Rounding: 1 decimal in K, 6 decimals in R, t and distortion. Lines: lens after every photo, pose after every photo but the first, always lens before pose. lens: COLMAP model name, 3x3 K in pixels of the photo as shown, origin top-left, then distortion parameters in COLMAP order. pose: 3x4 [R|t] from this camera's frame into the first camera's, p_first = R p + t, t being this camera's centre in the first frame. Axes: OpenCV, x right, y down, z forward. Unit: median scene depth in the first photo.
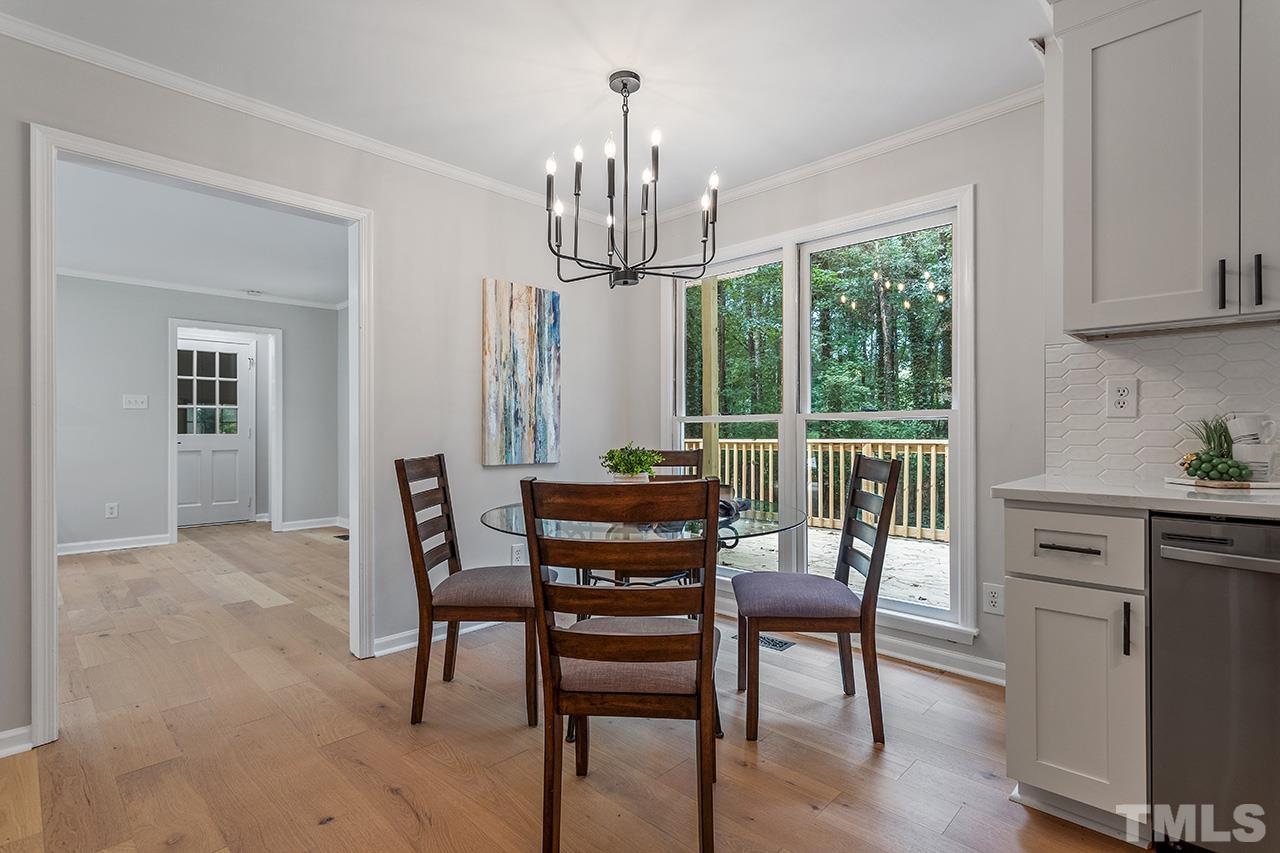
lens RADIAL K [[615.4, 0, 628.7], [0, 615.4, 429.4], [0, 0, 1]] dist [0.001664, 0.000870]
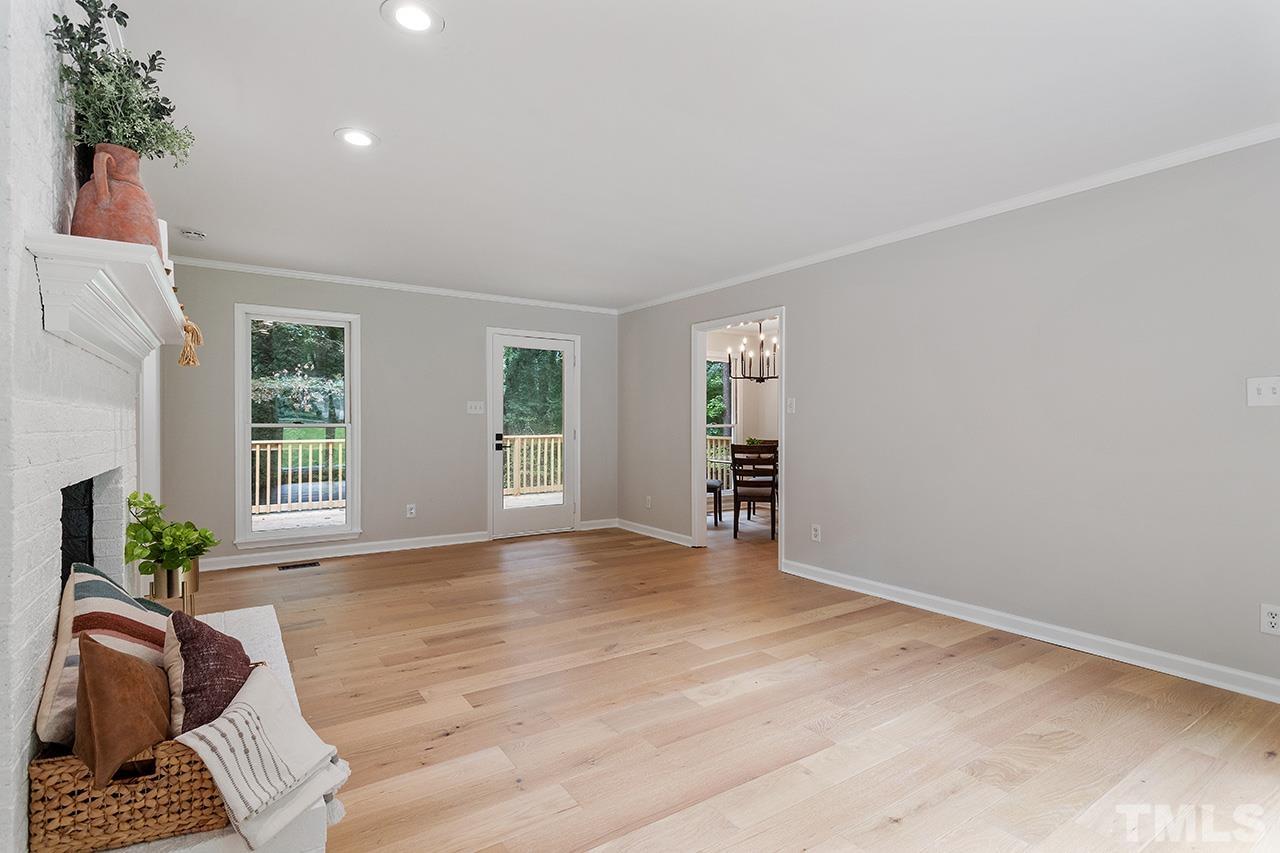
lens RADIAL K [[615.4, 0, 647.9], [0, 615.4, 425.9], [0, 0, 1]] dist [0.001664, 0.000870]
pose [[0.189273, -0.004025, 0.981916, -2.403037], [0.004328, 0.999985, 0.003265, -0.025429], [-0.981915, 0.003632, 0.189288, 0.773432]]
